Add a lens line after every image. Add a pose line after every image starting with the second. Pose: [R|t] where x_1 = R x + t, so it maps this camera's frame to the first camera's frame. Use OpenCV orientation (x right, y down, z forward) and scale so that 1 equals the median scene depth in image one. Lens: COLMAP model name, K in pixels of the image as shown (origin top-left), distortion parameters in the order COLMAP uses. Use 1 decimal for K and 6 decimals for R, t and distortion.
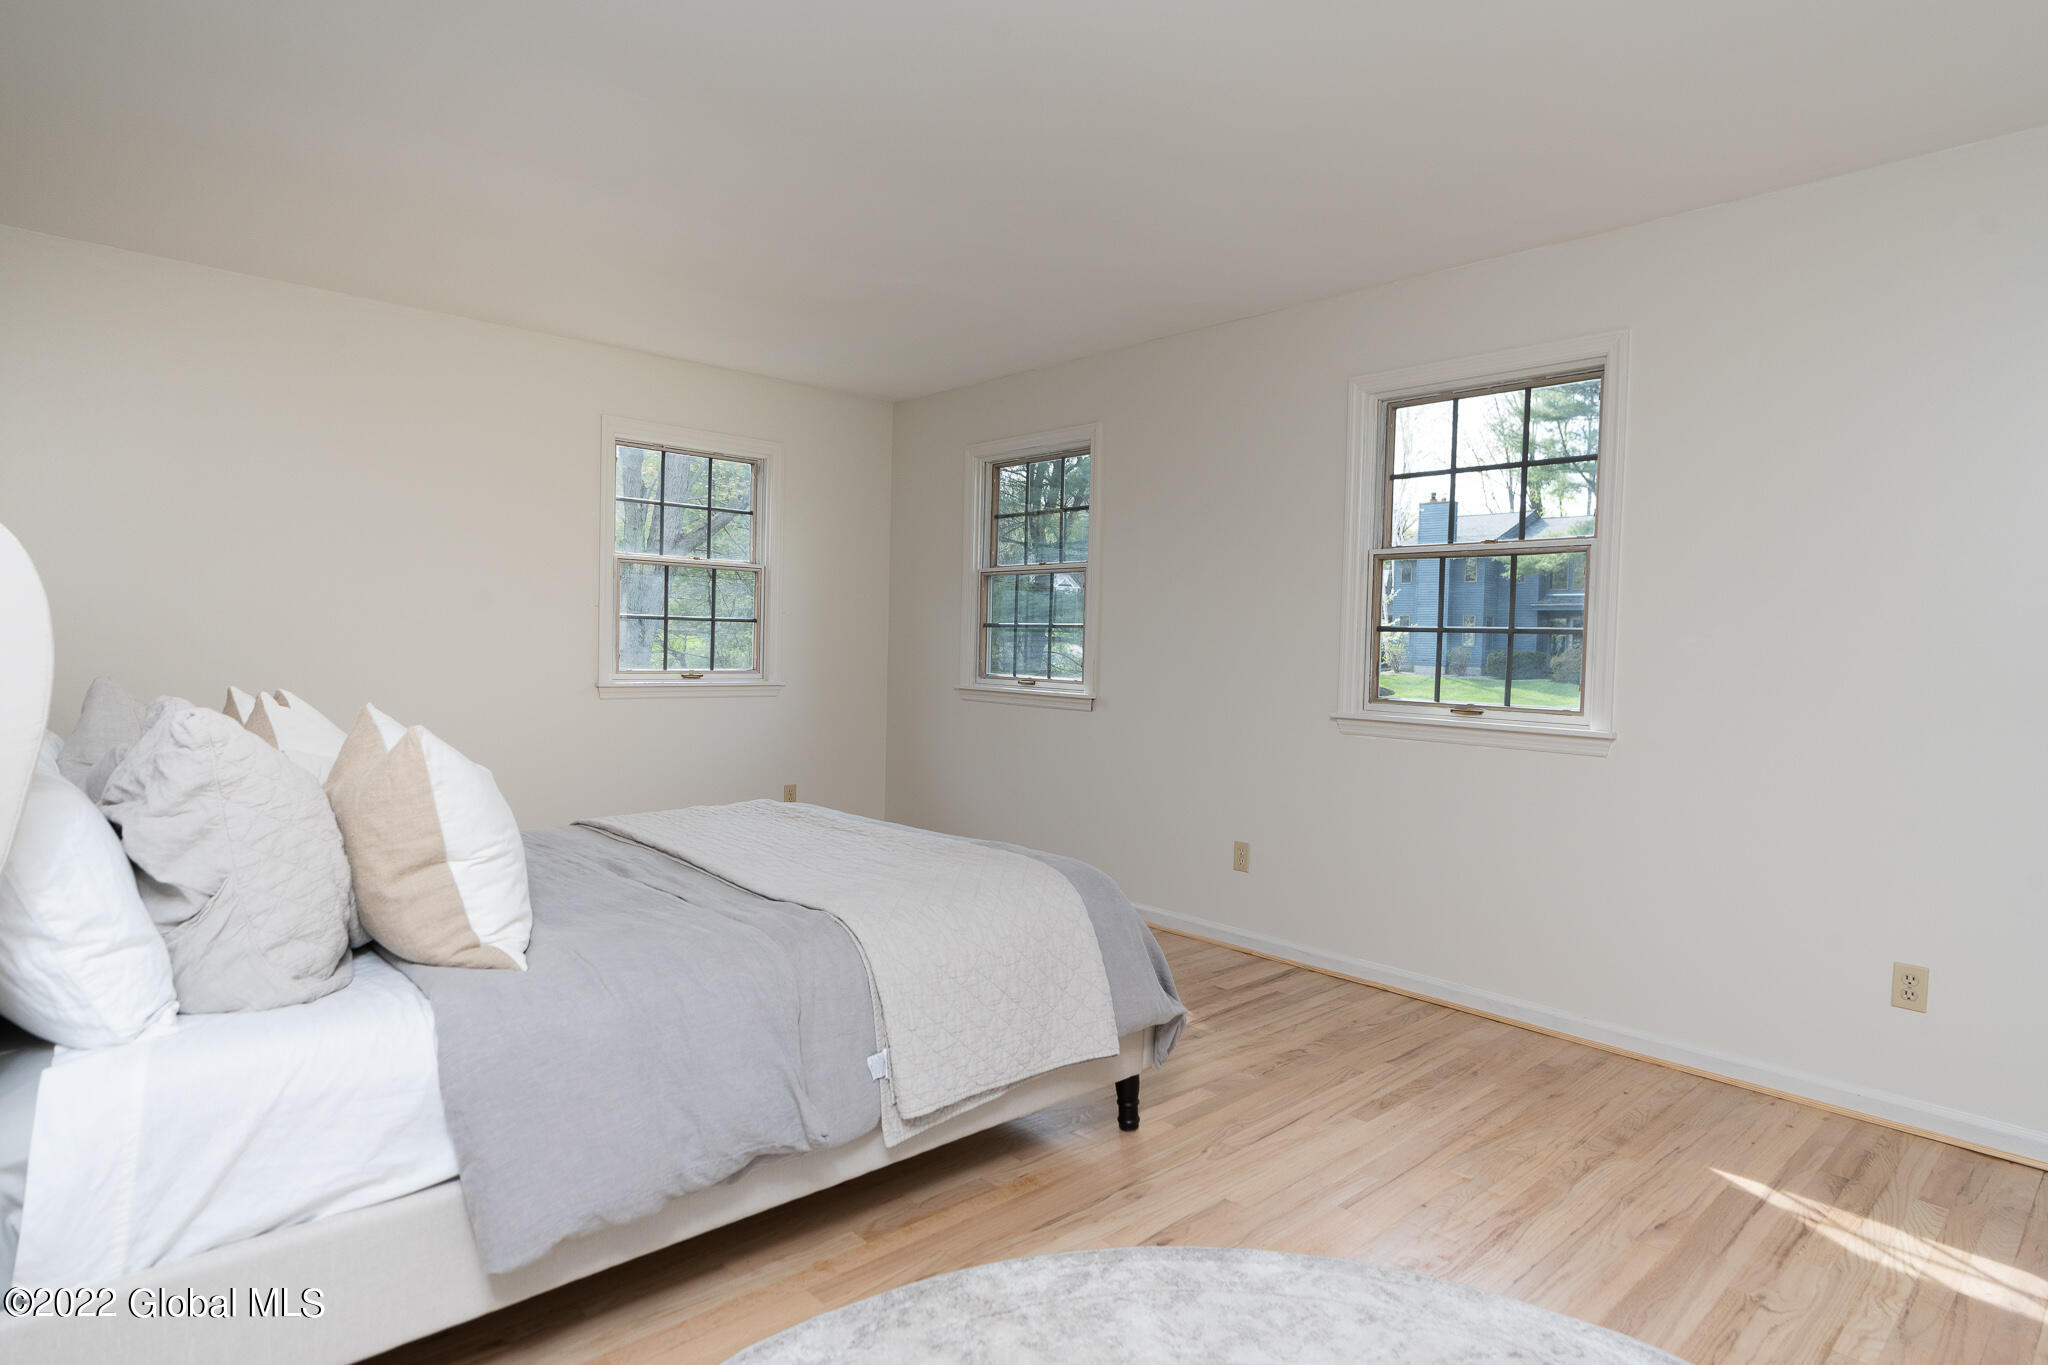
lens RADIAL K [[1093.7, 0, 1024.0], [0, 1093.7, 682.5], [0, 0, 1]] dist [0.000669, 0.000095]
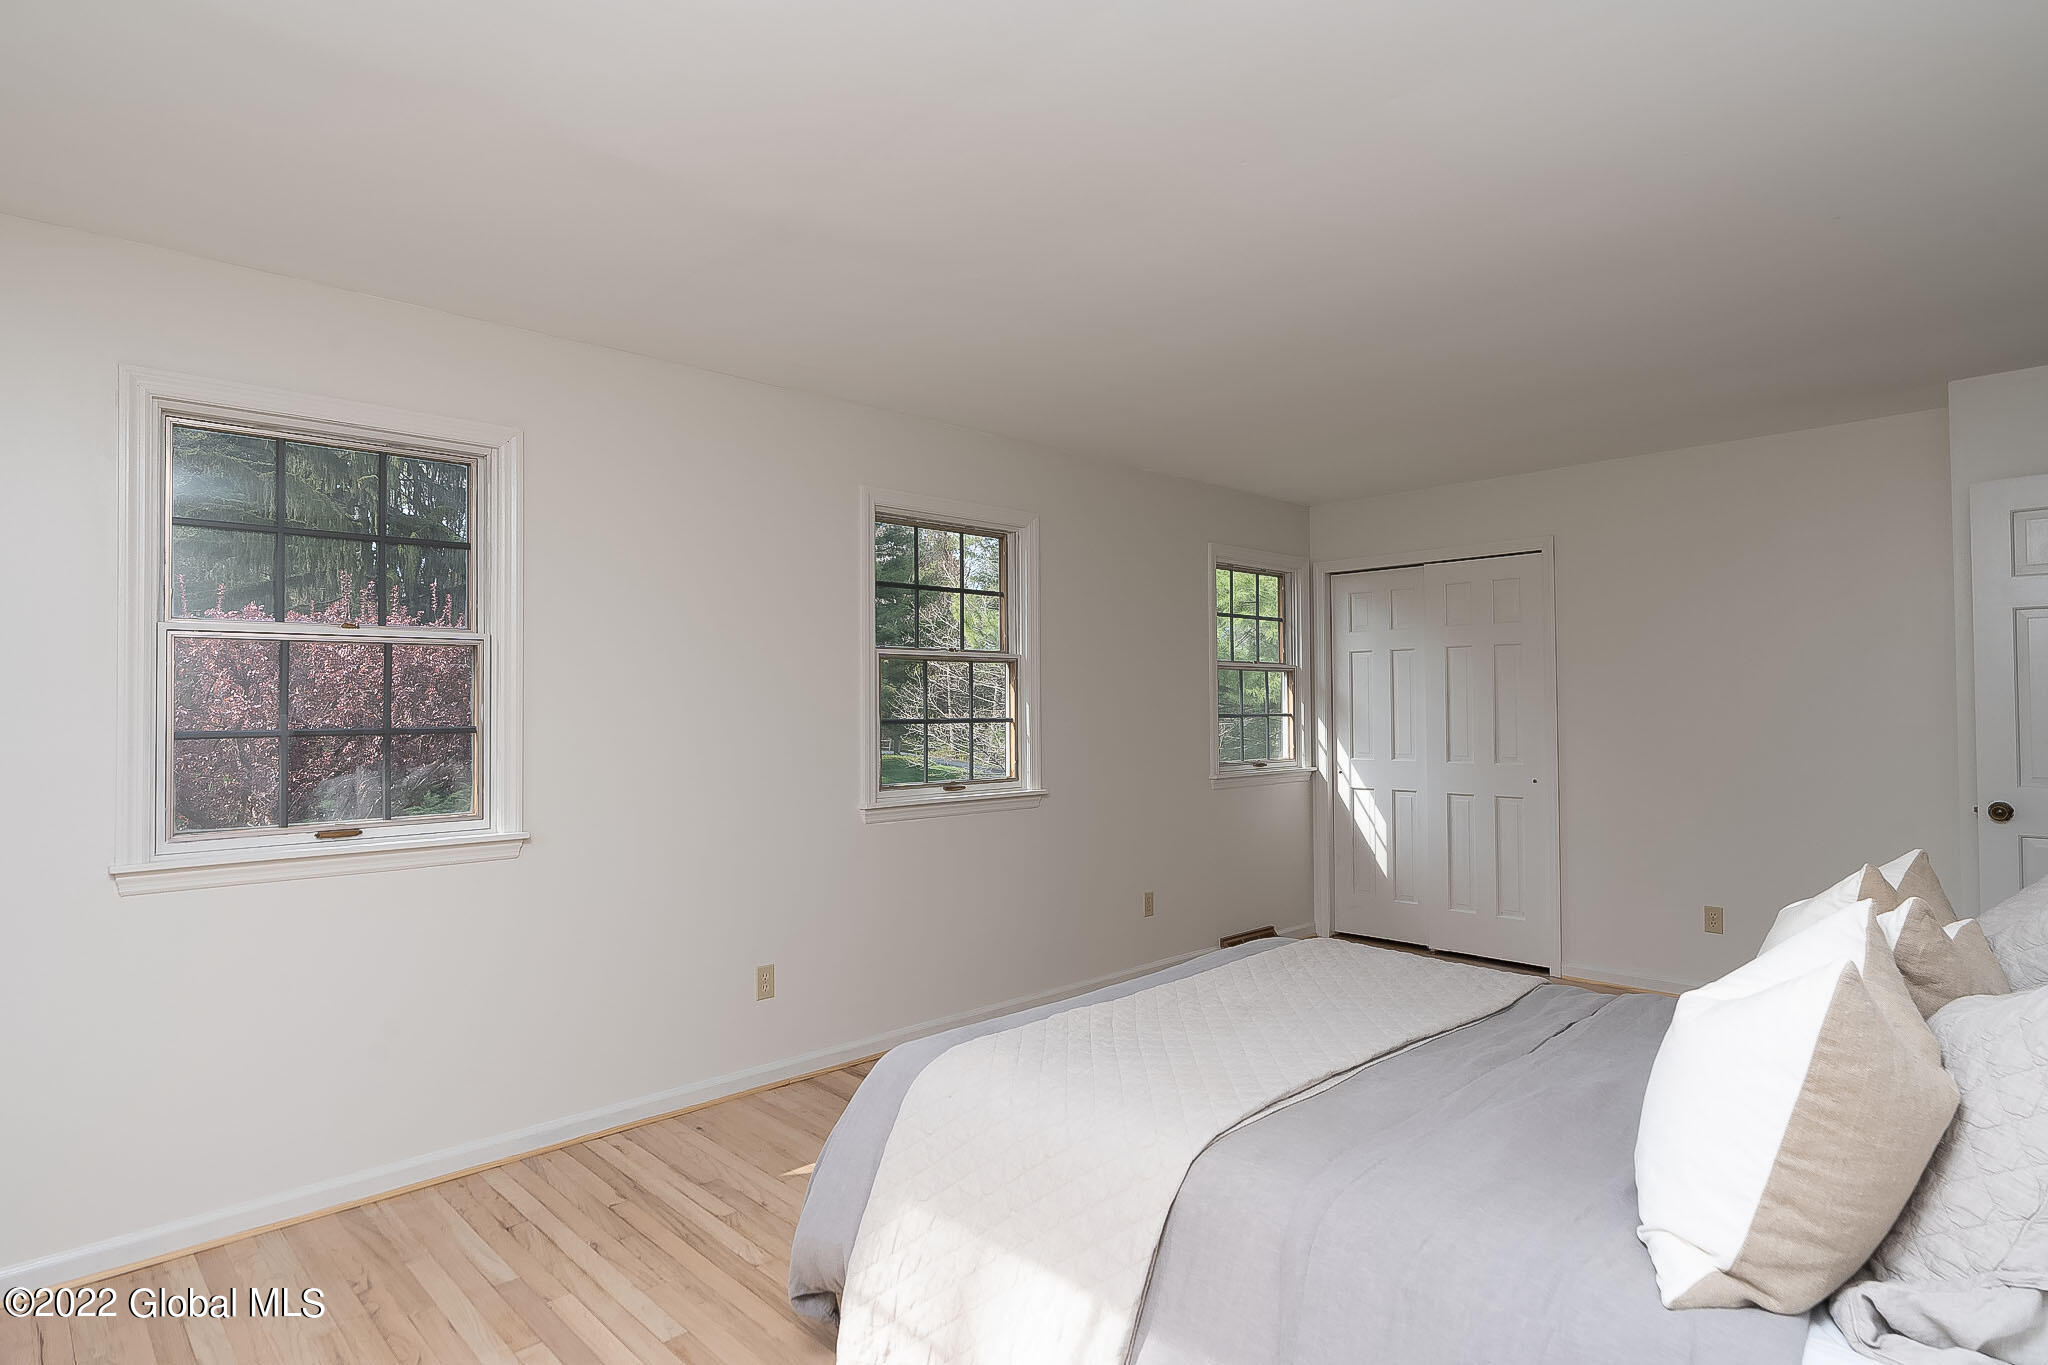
lens RADIAL K [[1093.7, 0, 1024.0], [0, 1093.7, 682.5], [0, 0, 1]] dist [0.000669, 0.000095]
pose [[-0.011055, -0.013101, 0.999853, -0.800837], [0.036939, 0.999226, 0.013501, -0.102739], [-0.999256, 0.037083, -0.010563, 0.917201]]
